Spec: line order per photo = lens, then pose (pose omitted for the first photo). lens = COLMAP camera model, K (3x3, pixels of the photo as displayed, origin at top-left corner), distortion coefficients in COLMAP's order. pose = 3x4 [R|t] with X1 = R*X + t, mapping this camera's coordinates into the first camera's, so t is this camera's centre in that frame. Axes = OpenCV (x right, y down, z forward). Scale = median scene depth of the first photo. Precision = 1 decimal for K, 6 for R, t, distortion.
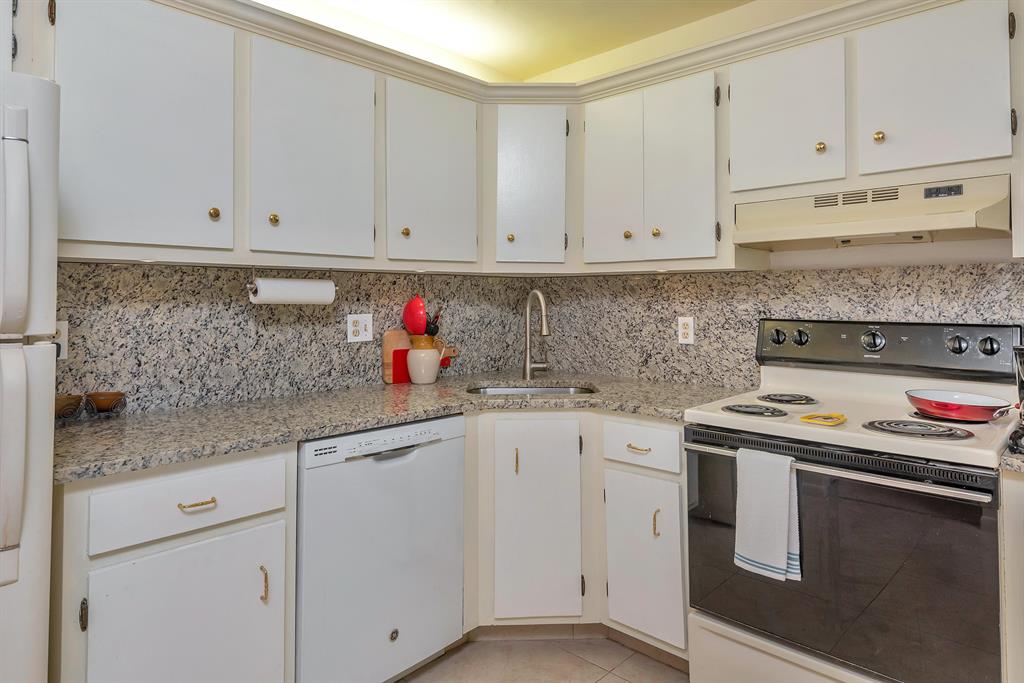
lens RADIAL K [[616.4, 0, 516.6], [0, 616.4, 288.7], [0, 0, 1]] dist [0.022011, -0.017853]
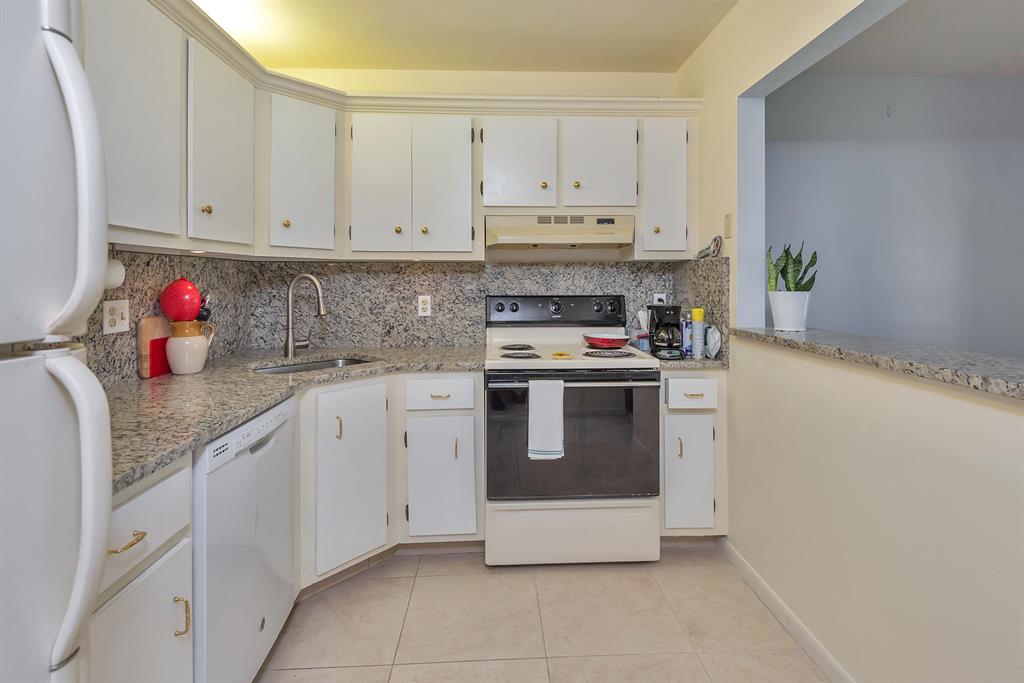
lens RADIAL K [[503.9, 0, 521.0], [0, 503.9, 284.4], [0, 0, 1]] dist [0.006616, -0.004031]
pose [[0.684705, -0.004418, 0.728807, -0.388079], [-0.010039, 0.999830, 0.015493, 0.003762], [-0.728751, -0.017925, 0.684544, 0.128277]]
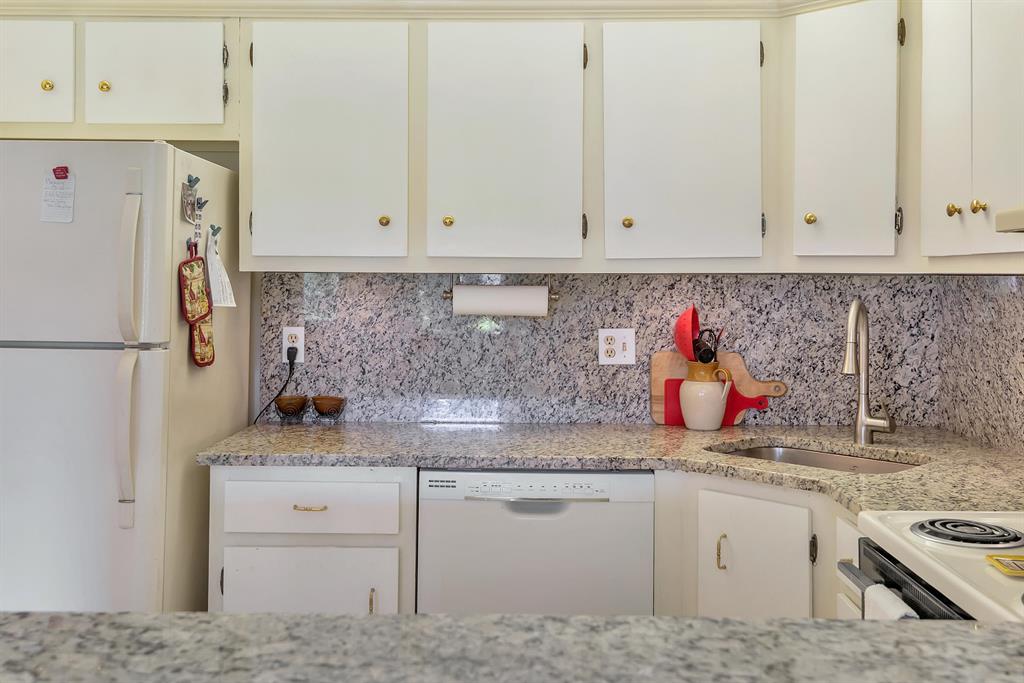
lens RADIAL K [[1018.2, 0, 513.2], [0, 1018.2, 263.2], [0, 0, 1]] dist [0.002161, 0.000000]
pose [[0.675638, -0.006073, -0.737209, 0.606862], [0.005916, 0.999979, -0.002815, -0.037860], [0.737210, -0.002460, 0.675659, 0.054953]]
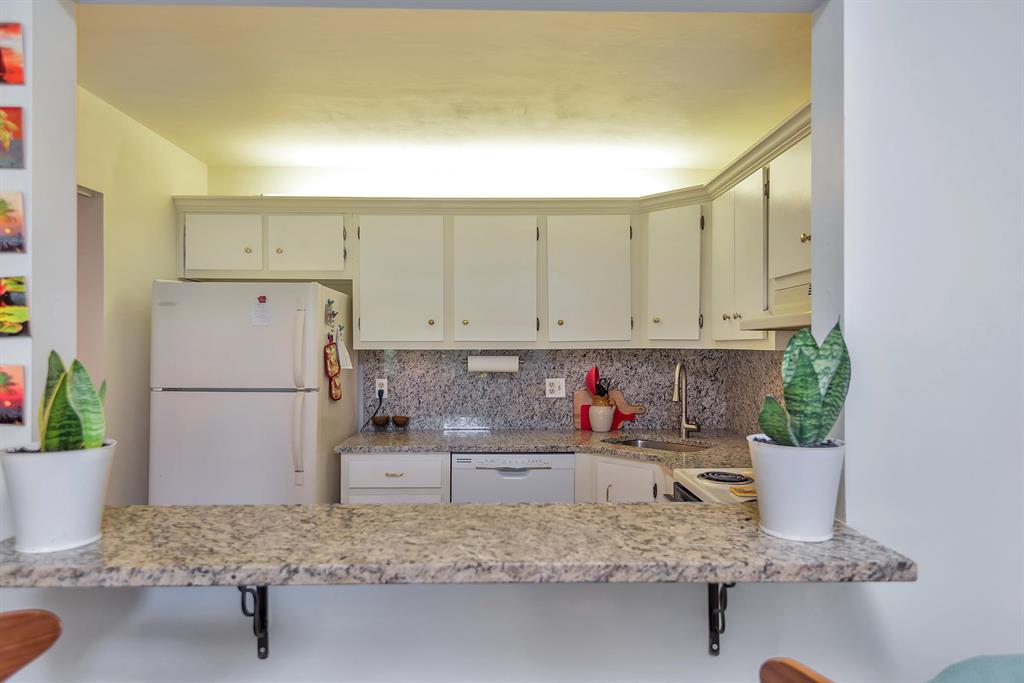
lens RADIAL K [[610.1, 0, 515.9], [0, 610.1, 345.4], [0, 0, 1]] dist [0.014925, -0.004892]
pose [[0.698571, -0.001338, -0.715540, 0.714578], [0.012093, 0.999877, 0.009937, -0.051665], [0.715439, -0.015595, 0.698501, -0.053813]]
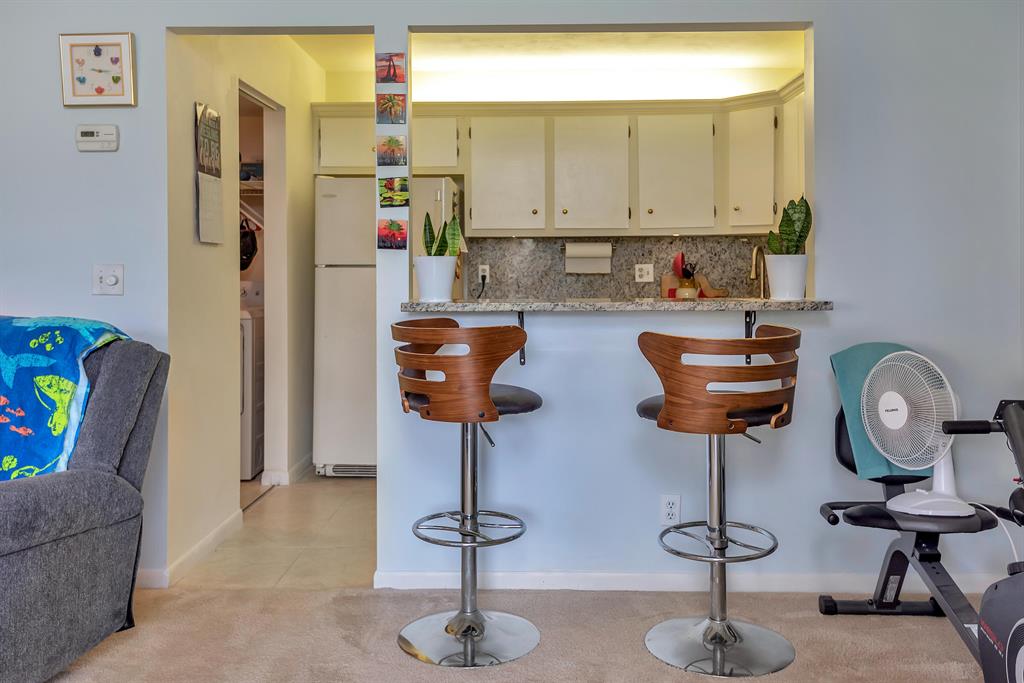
lens RADIAL K [[910.4, 0, 517.9], [0, 910.4, 260.4], [0, 0, 1]] dist [0.029613, -0.026387]
pose [[0.669567, -0.008963, -0.742697, 1.261793], [0.016491, 0.999860, 0.002801, 0.021310], [0.742568, -0.014124, 0.669621, -0.781567]]
